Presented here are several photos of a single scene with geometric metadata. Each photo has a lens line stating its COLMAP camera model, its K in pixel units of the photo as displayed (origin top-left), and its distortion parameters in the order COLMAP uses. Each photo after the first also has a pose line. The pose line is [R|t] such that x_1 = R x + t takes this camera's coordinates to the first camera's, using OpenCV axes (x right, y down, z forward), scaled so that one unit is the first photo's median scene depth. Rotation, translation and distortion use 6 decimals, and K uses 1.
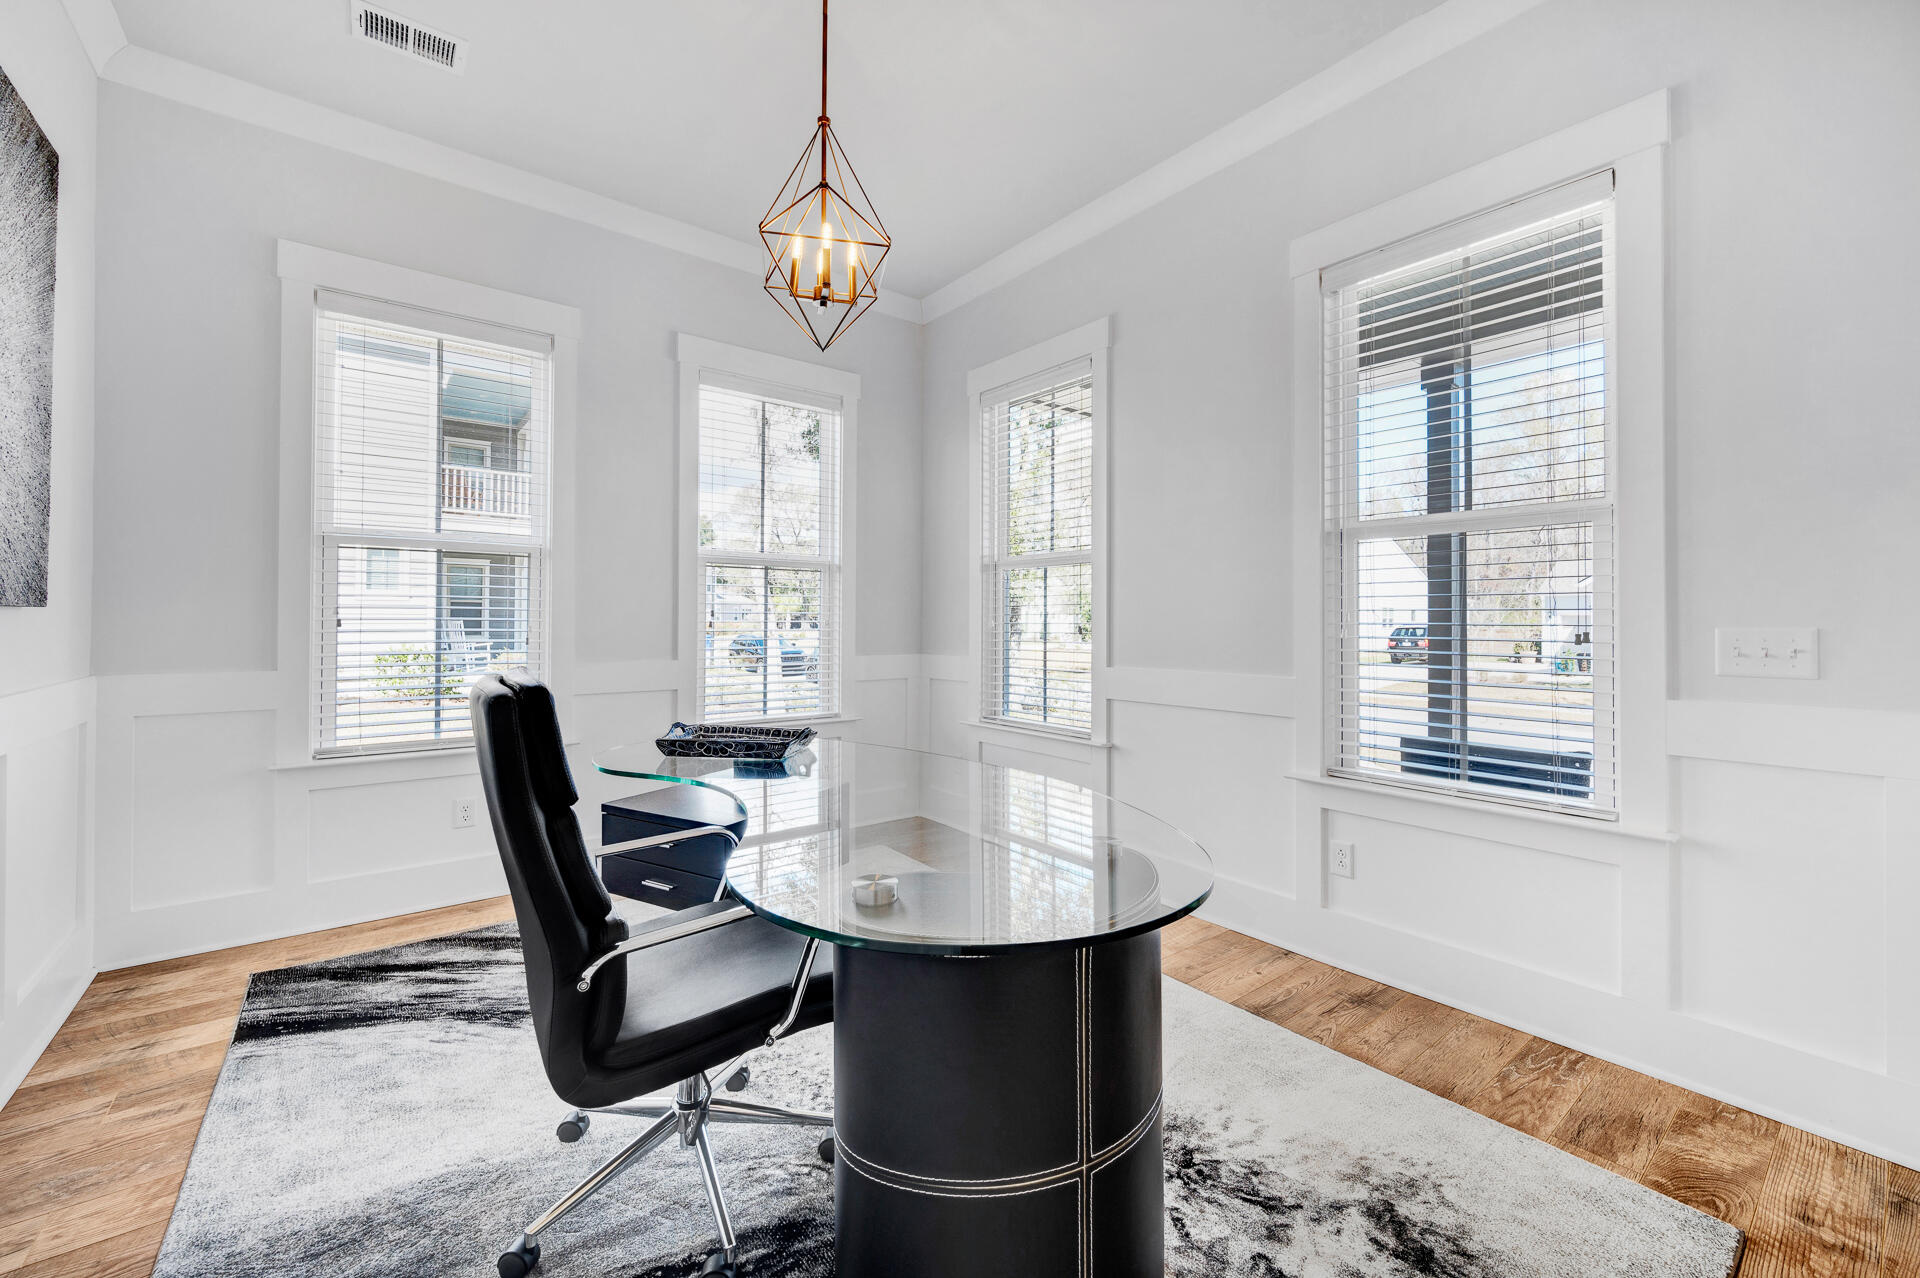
lens RADIAL K [[756.2, 0, 954.1], [0, 756.2, 626.3], [0, 0, 1]] dist [-0.000684, -0.000184]
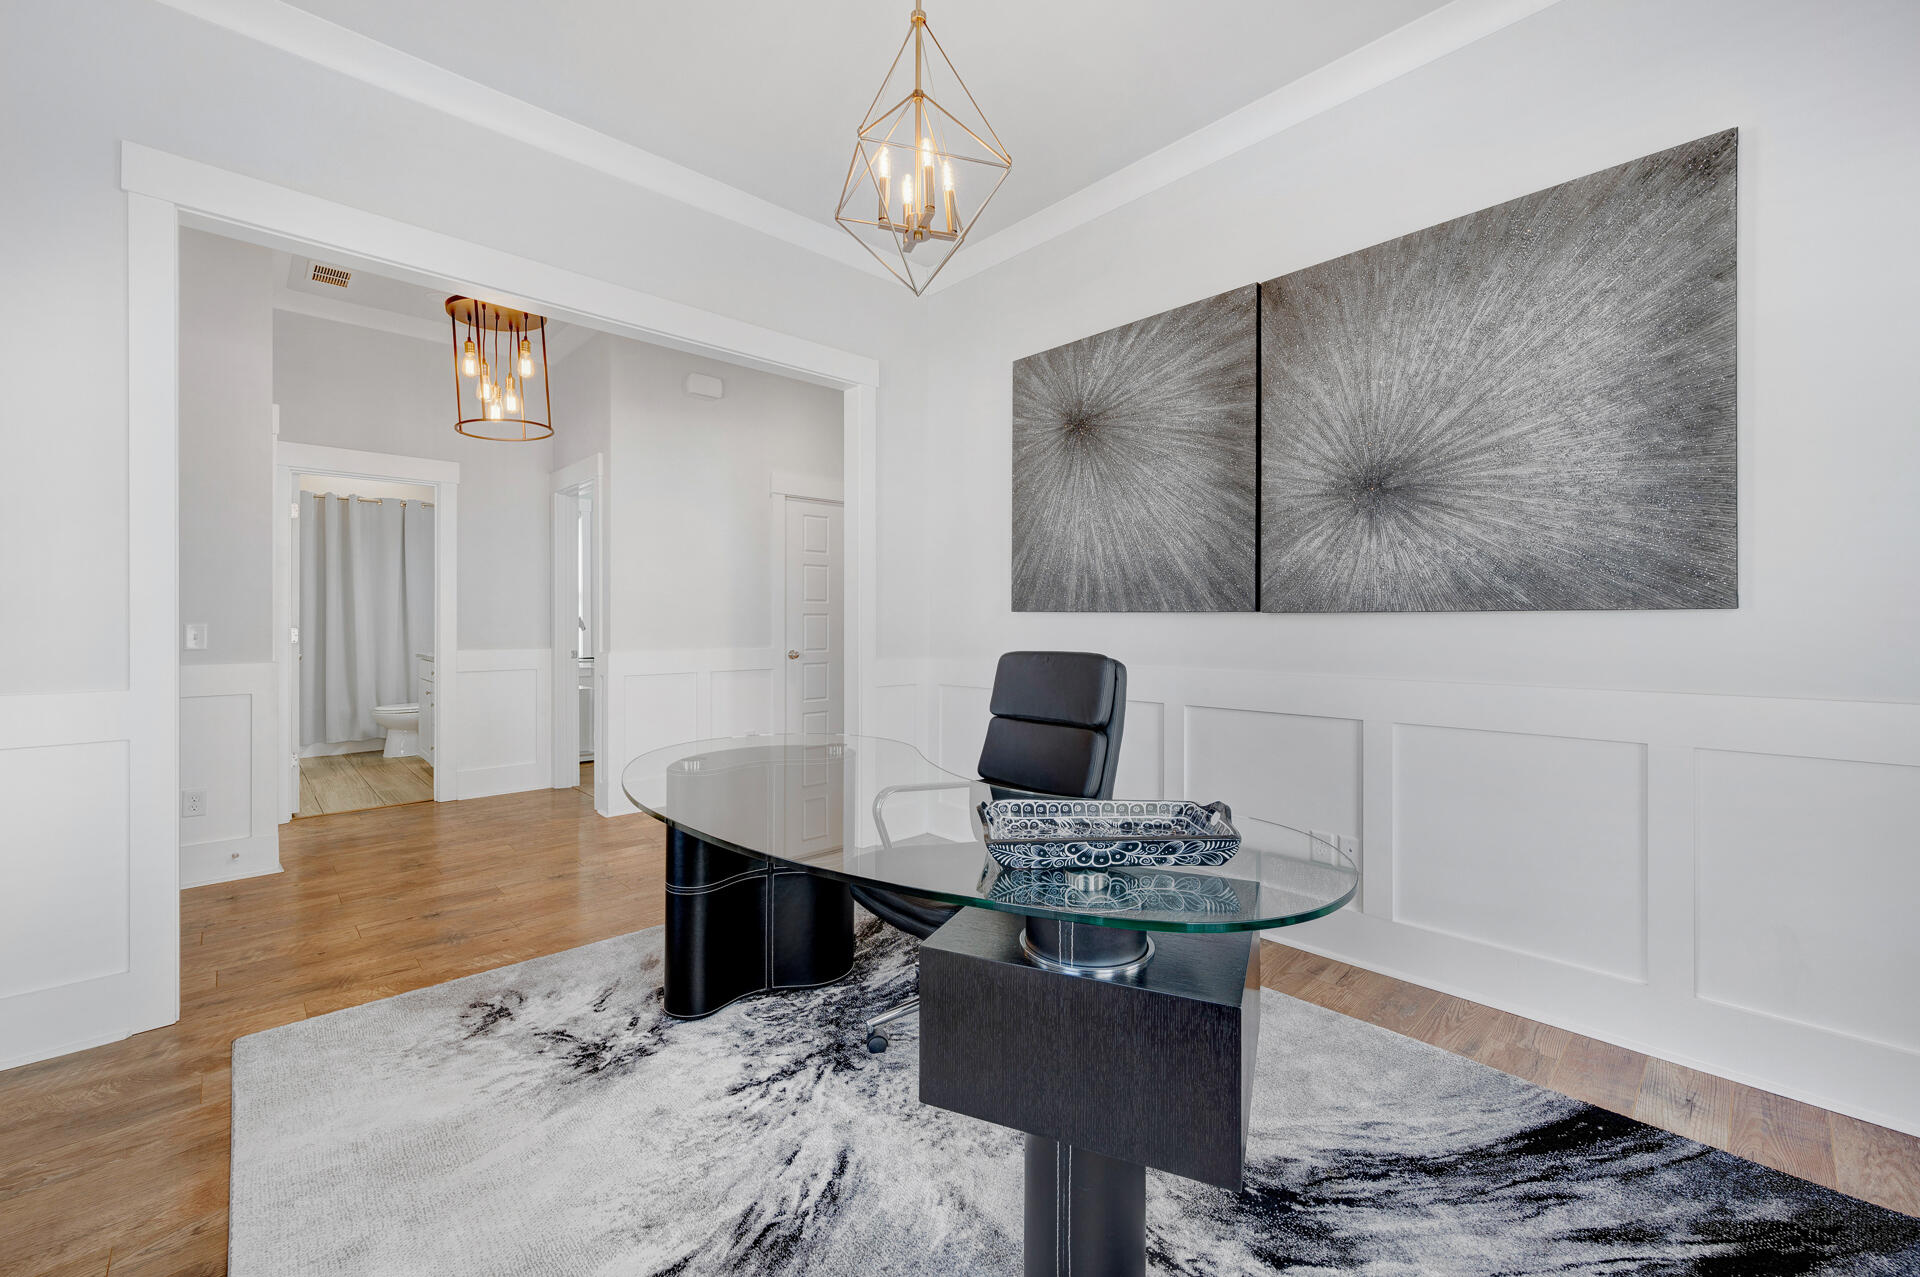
lens RADIAL K [[756.2, 0, 954.1], [0, 756.2, 625.8], [0, 0, 1]] dist [-0.000684, -0.000184]
pose [[-0.995794, -0.004165, -0.091525, -0.138615], [-0.005437, 0.999892, 0.013658, -0.012915], [0.091459, 0.014098, -0.995709, 1.835617]]
